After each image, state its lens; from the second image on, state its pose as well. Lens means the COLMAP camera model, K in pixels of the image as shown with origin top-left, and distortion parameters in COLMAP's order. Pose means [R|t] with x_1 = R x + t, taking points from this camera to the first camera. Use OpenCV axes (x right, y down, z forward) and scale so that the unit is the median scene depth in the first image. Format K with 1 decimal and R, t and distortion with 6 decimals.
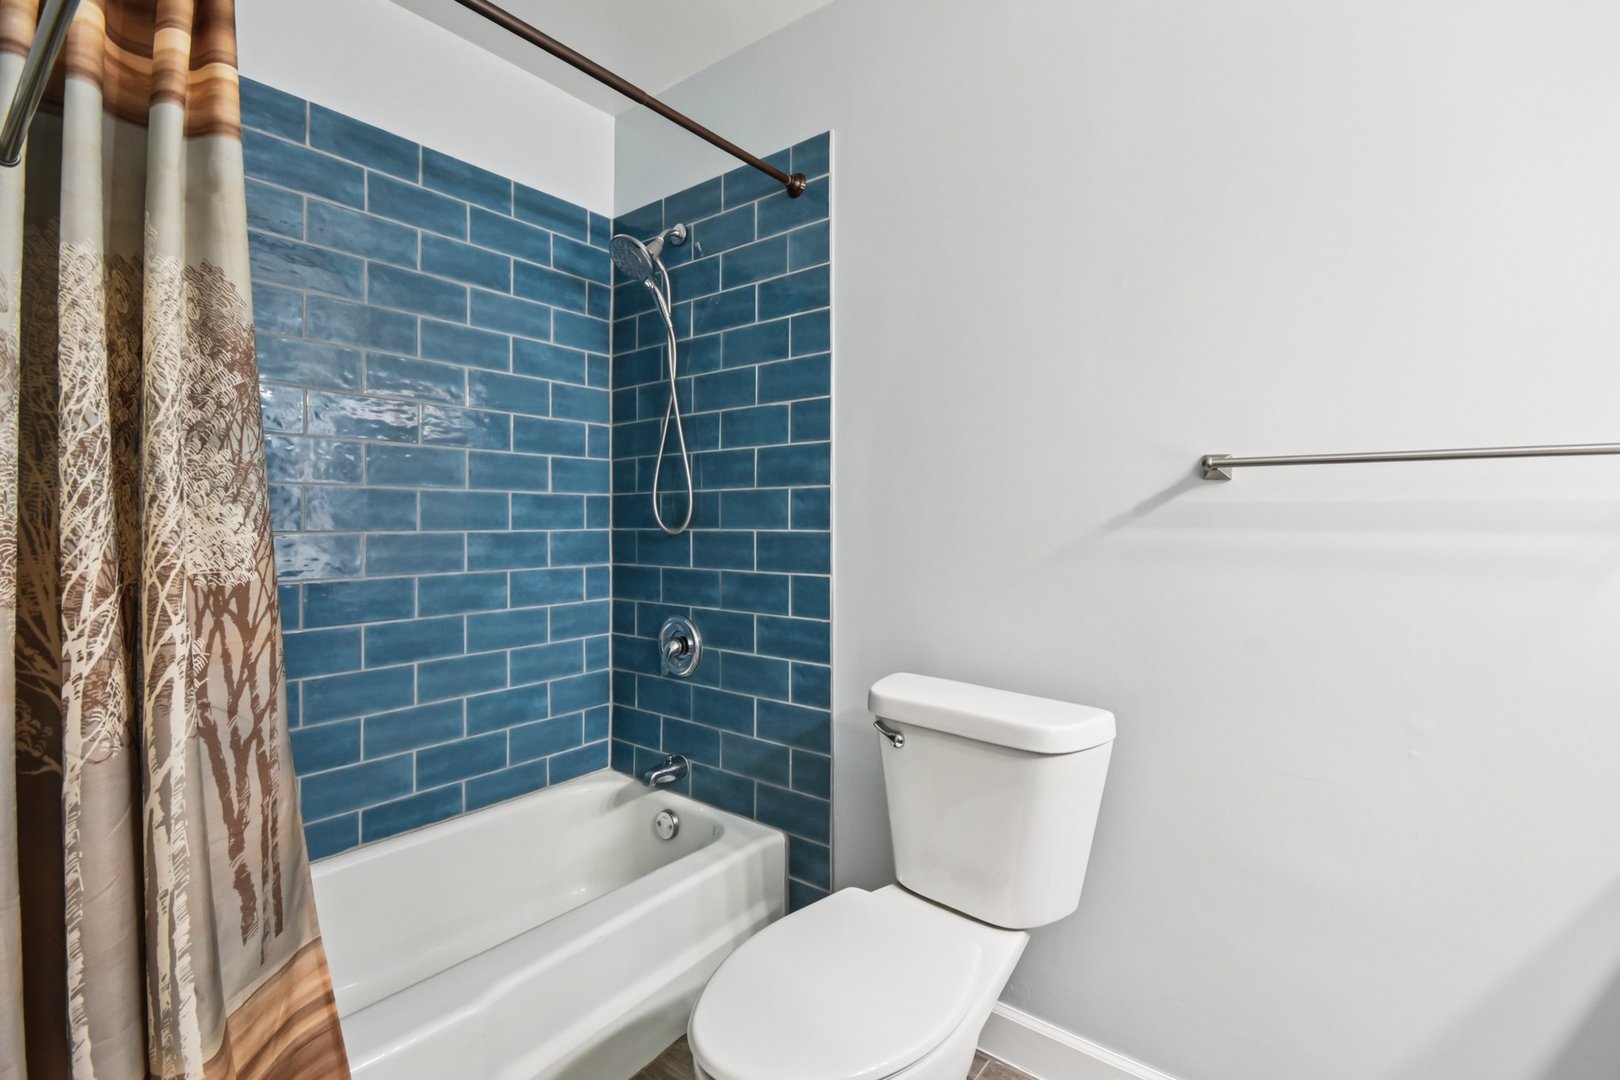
lens RADIAL K [[720.1, 0, 810.6], [0, 720.1, 531.7], [0, 0, 1]] dist [-0.025967, -0.002433]
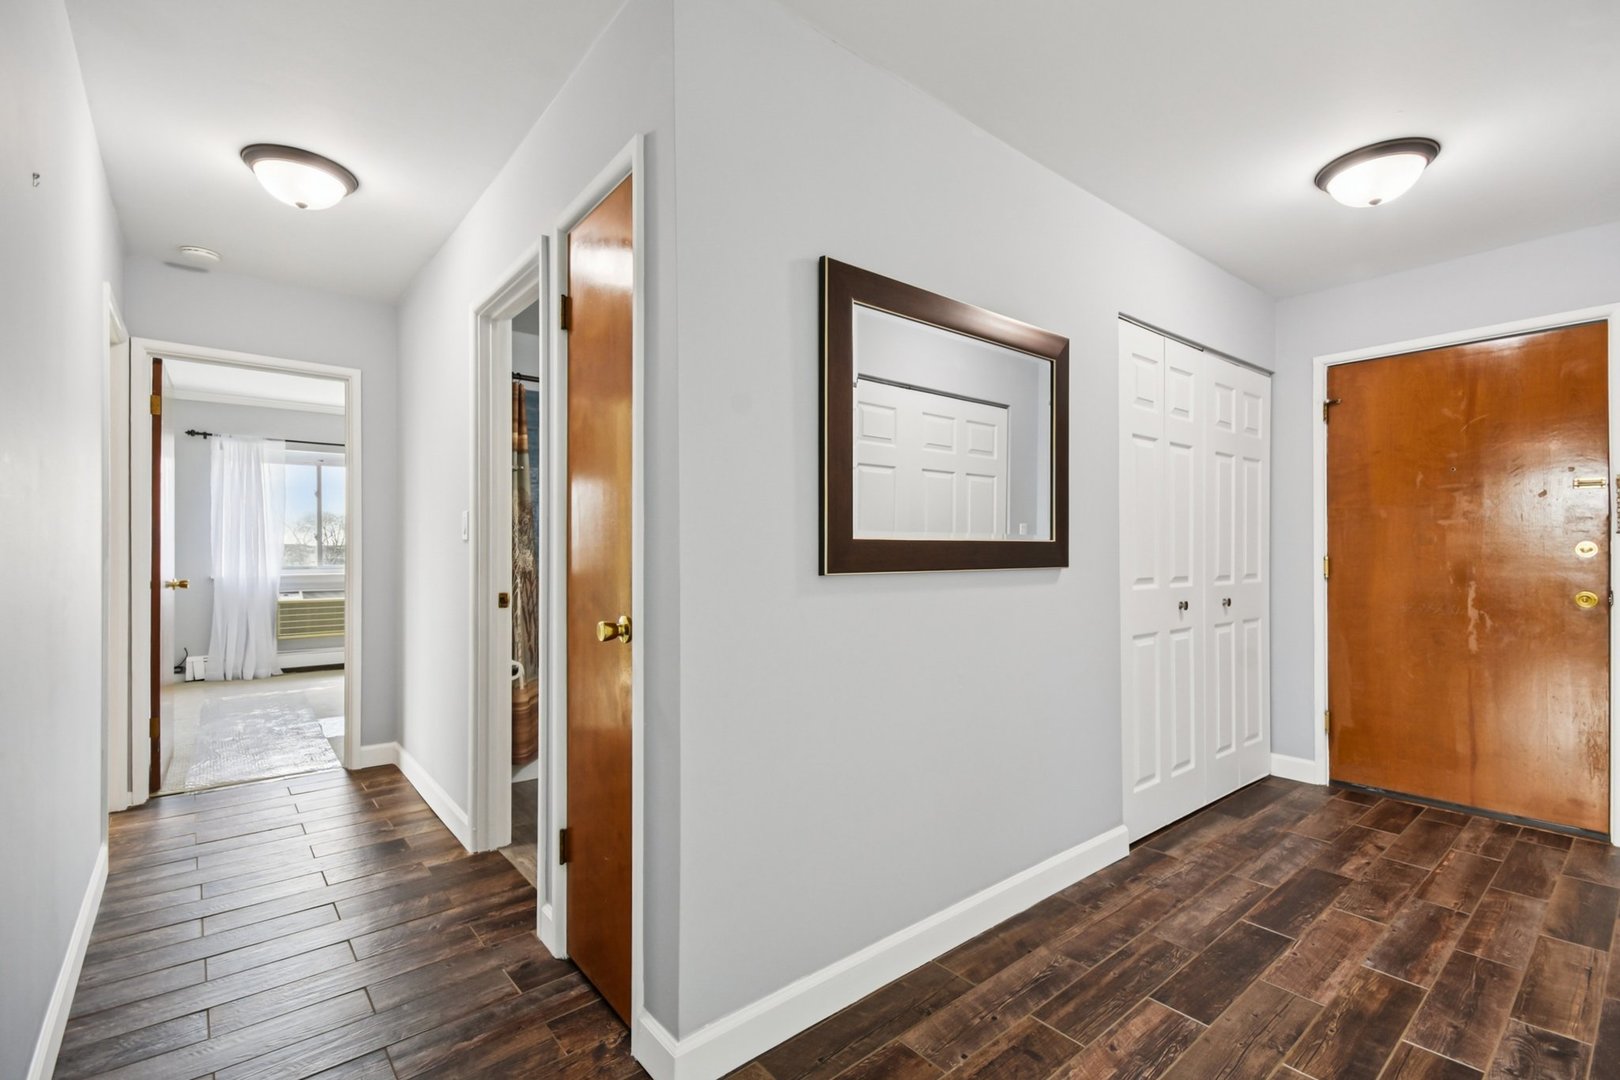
lens RADIAL K [[720.1, 0, 807.8], [0, 720.1, 546.7], [0, 0, 1]] dist [-0.025967, -0.002433]
pose [[0.975397, -0.011909, -0.220132, 1.502973], [0.009064, 0.999862, -0.013930, 0.013016], [0.220267, 0.011592, 0.975371, -2.439193]]
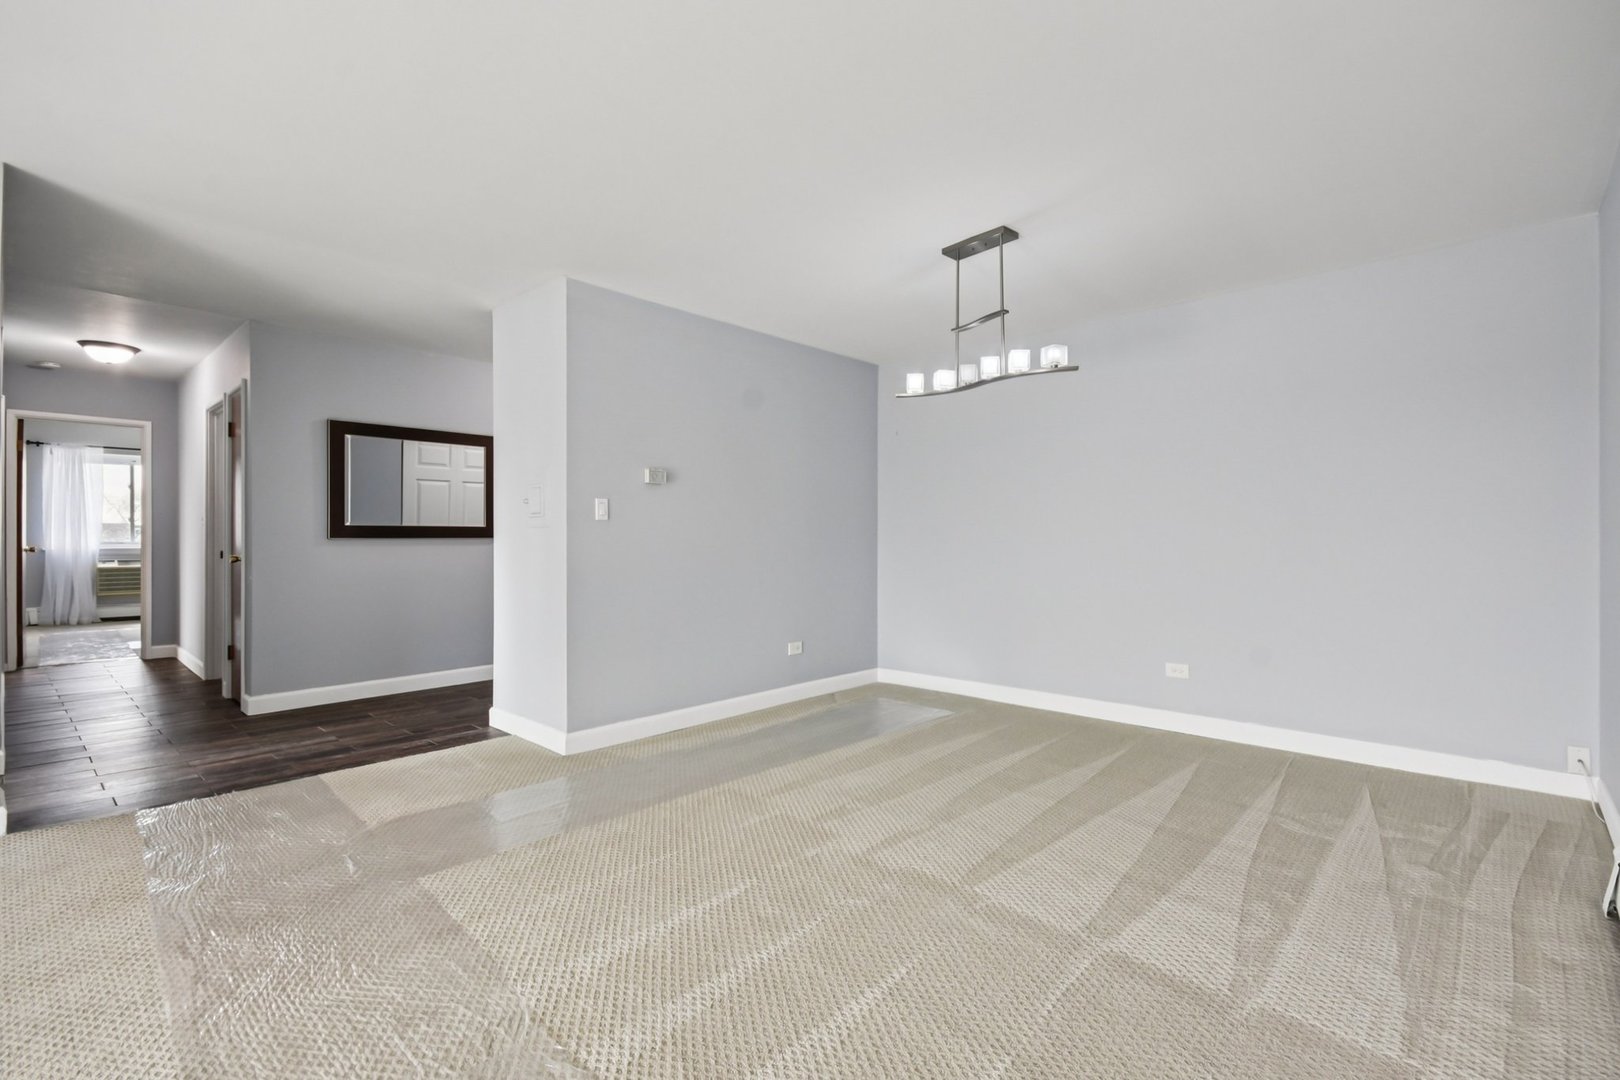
lens RADIAL K [[720.1, 0, 806.2], [0, 720.1, 537.6], [0, 0, 1]] dist [-0.025967, -0.002433]
pose [[0.997409, -0.003920, -0.071828, 6.602111], [0.003759, 0.999990, -0.002387, 0.108598], [0.071836, 0.002111, 0.997414, -6.781494]]
